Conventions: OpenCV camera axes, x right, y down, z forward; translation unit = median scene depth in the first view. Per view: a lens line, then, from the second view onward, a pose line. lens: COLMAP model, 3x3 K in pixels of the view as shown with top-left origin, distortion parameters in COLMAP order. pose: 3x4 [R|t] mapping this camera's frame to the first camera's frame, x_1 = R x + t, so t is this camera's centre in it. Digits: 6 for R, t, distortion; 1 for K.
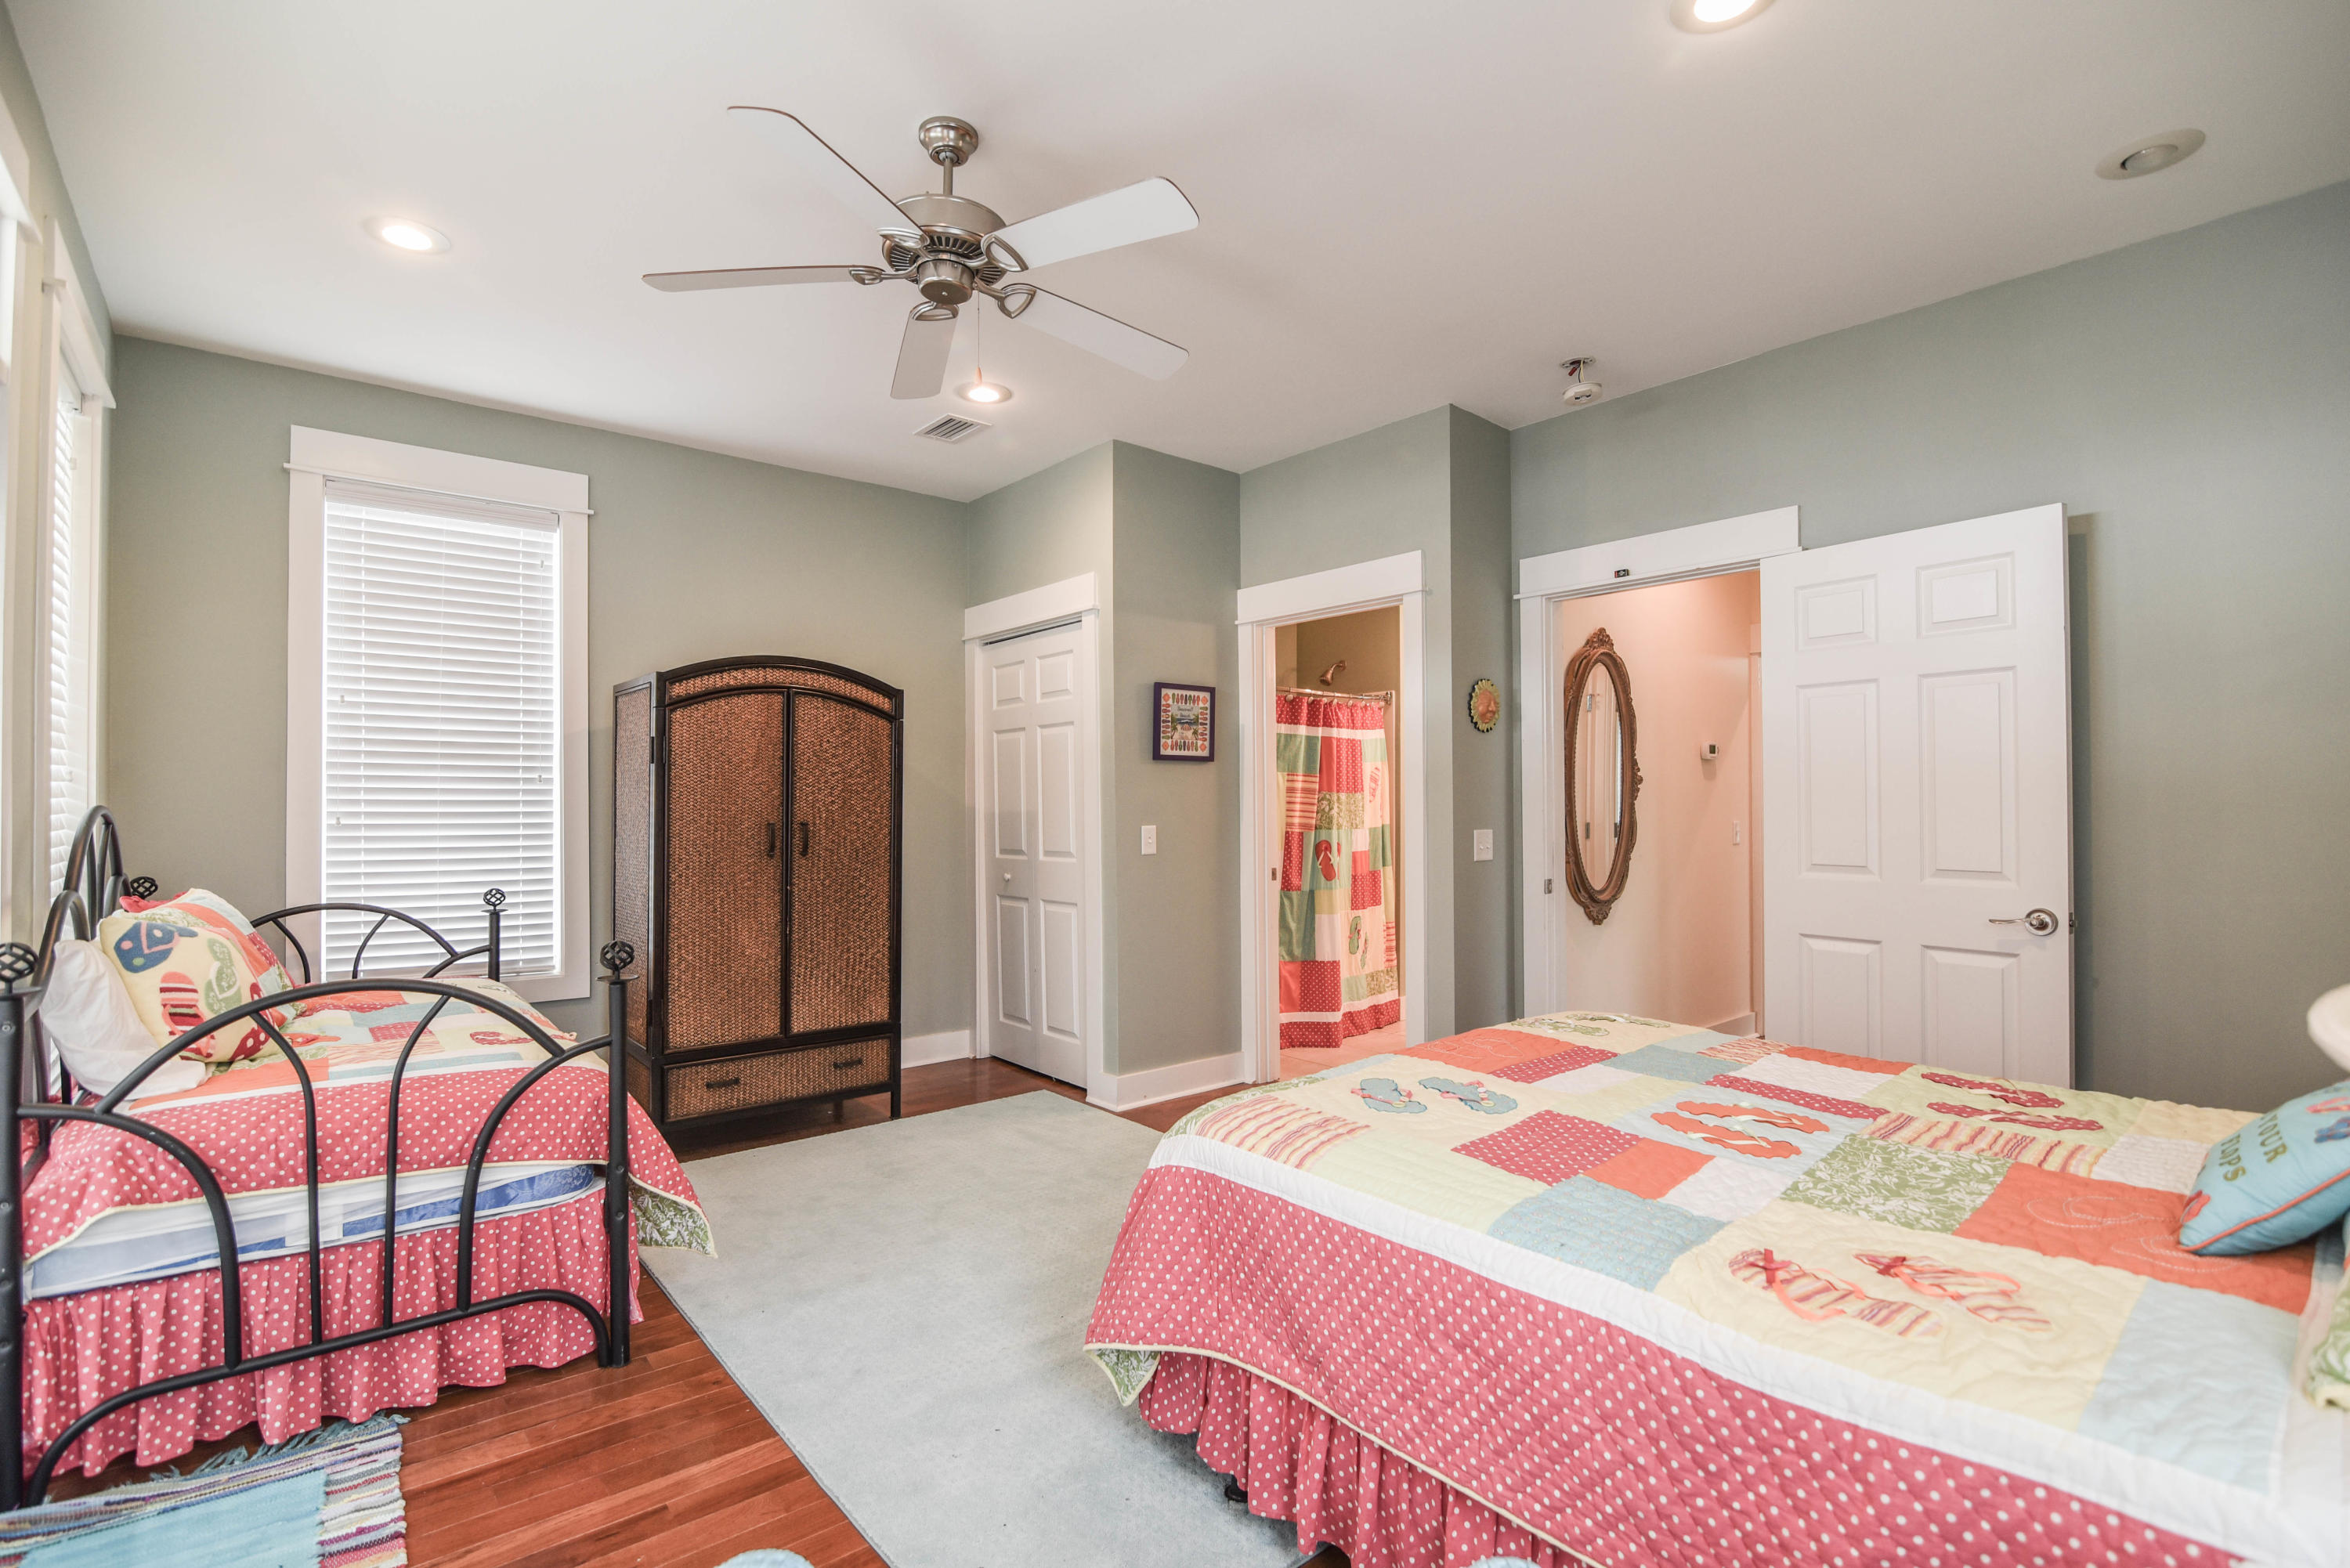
lens RADIAL K [[1086.1, 0, 1172.6], [0, 1086.1, 798.1], [0, 0, 1]] dist [-0.008432, -0.000570]
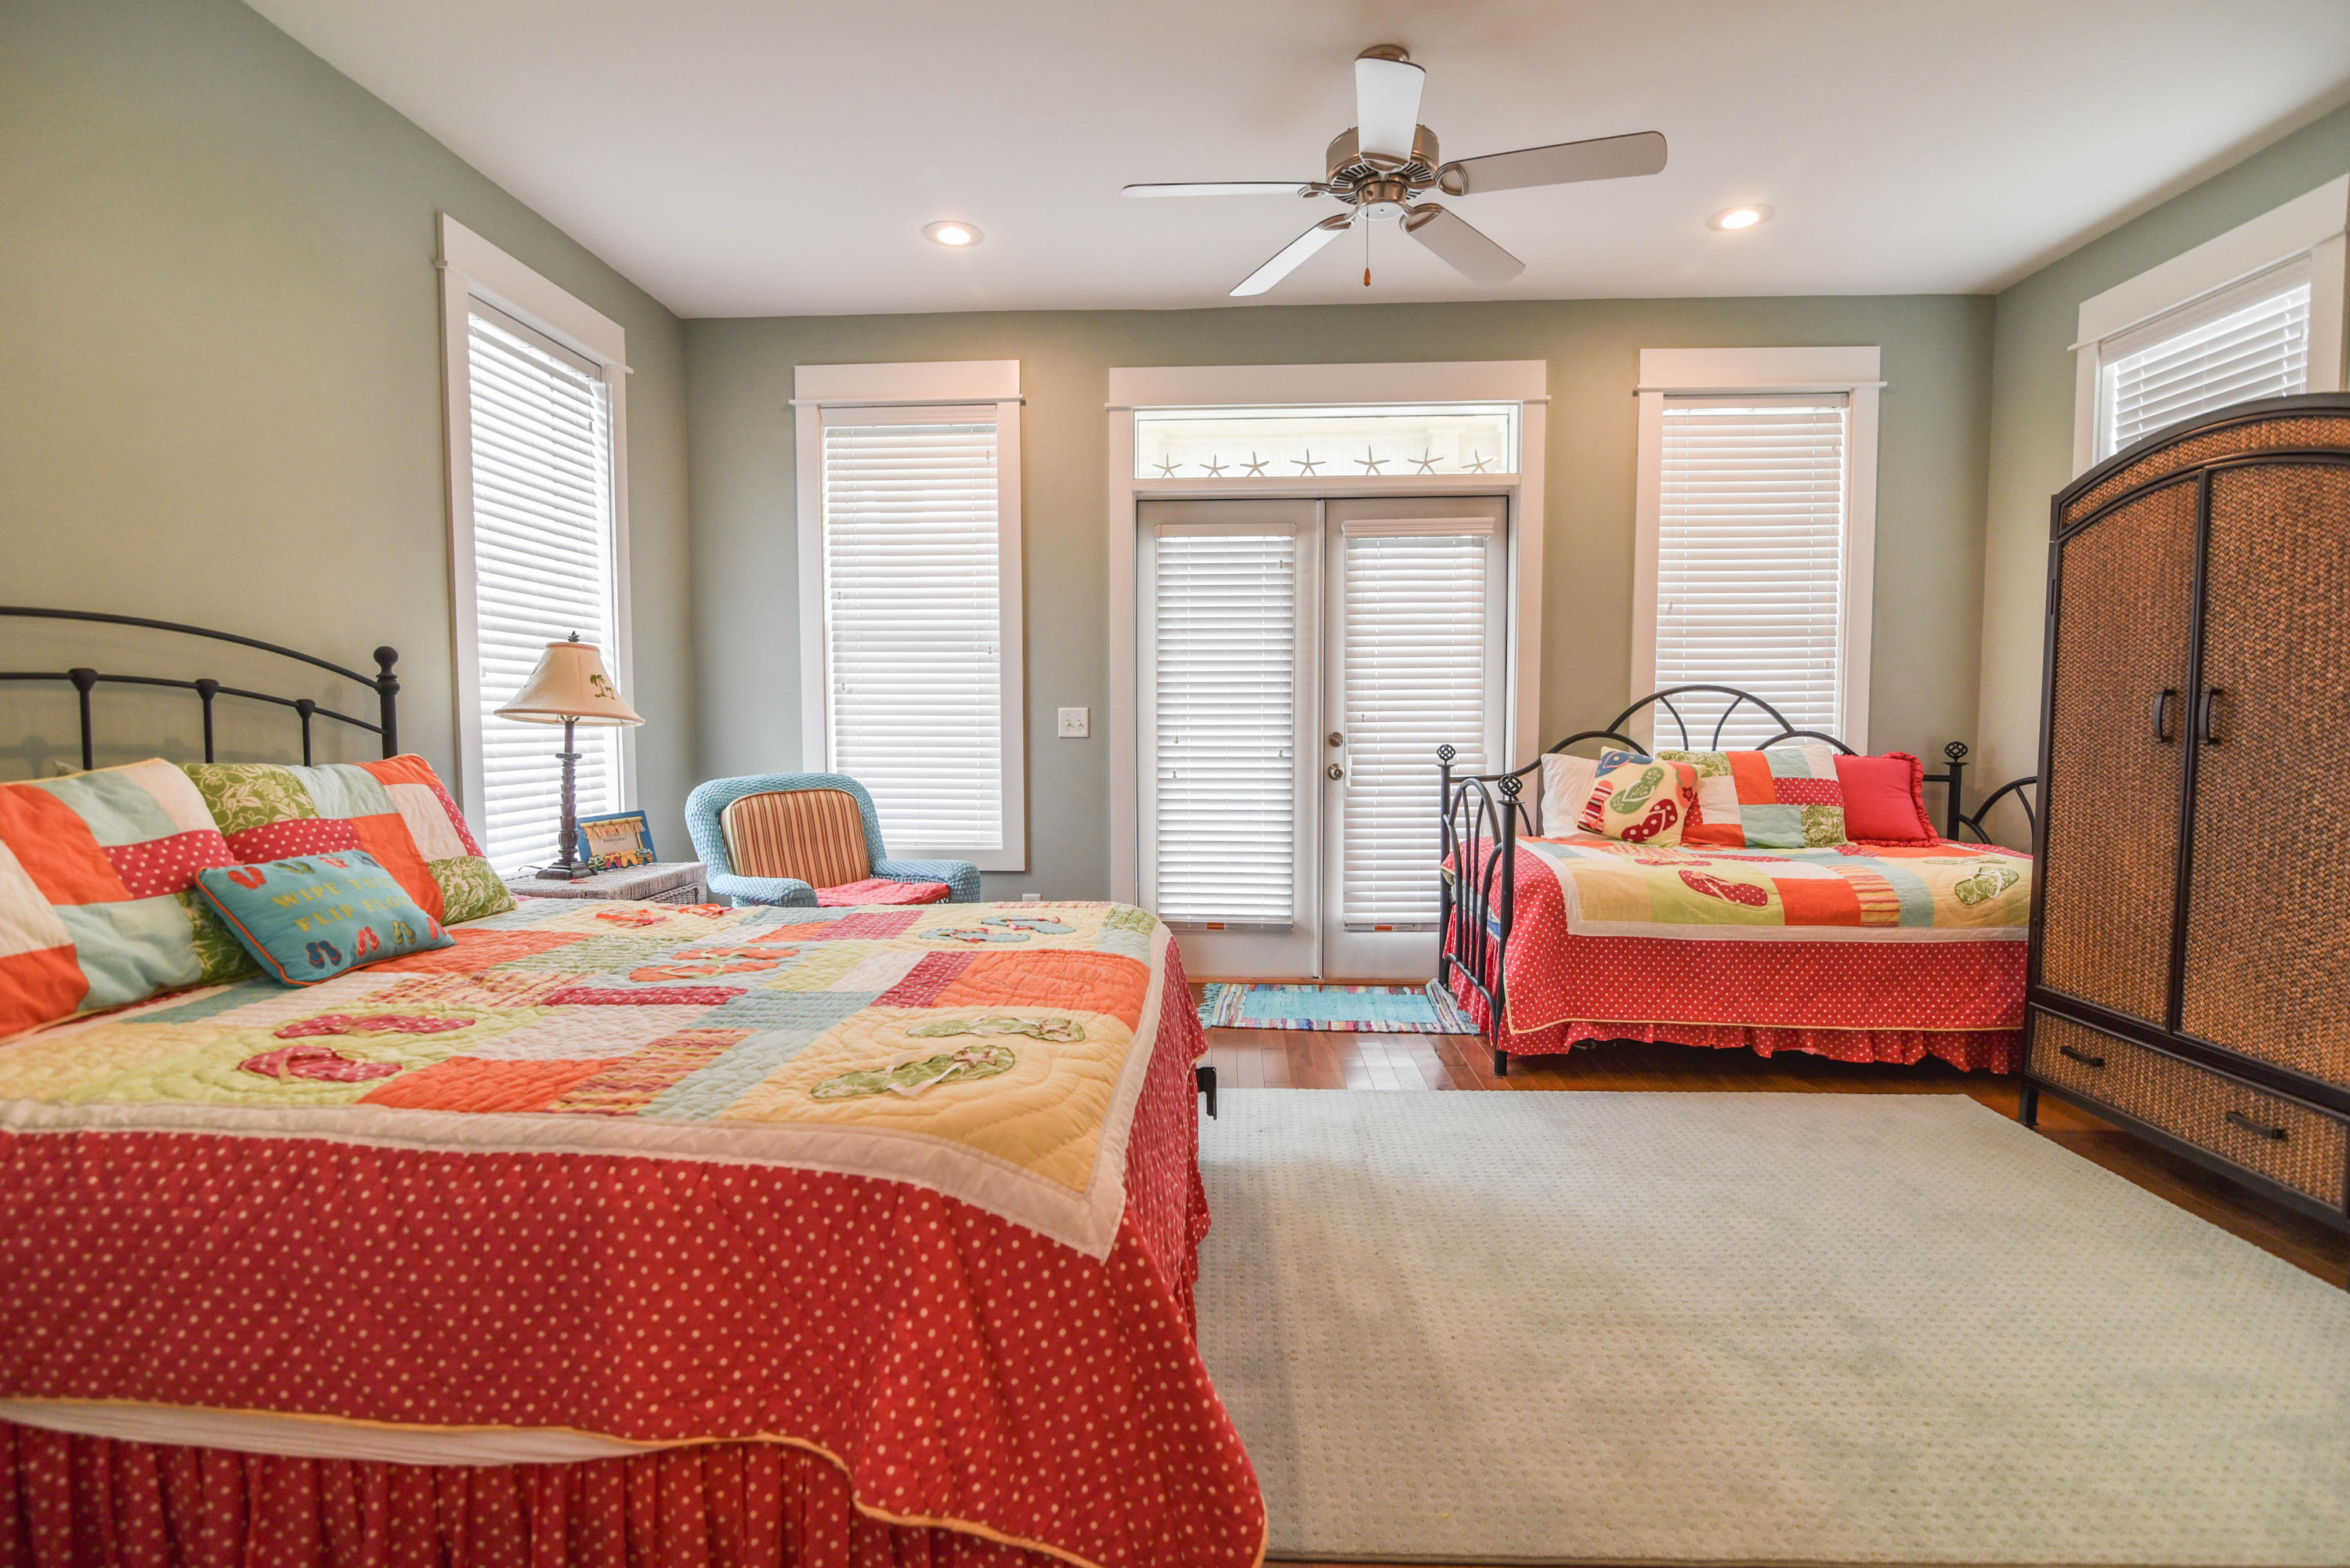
lens RADIAL K [[1086.1, 0, 1174.6], [0, 1086.1, 780.3], [0, 0, 1]] dist [-0.008432, -0.000570]
pose [[-0.683503, 0.043861, -0.728628, 0.486092], [0.006396, 0.998515, 0.054107, 0.037472], [0.729919, 0.032322, -0.682769, 1.007134]]
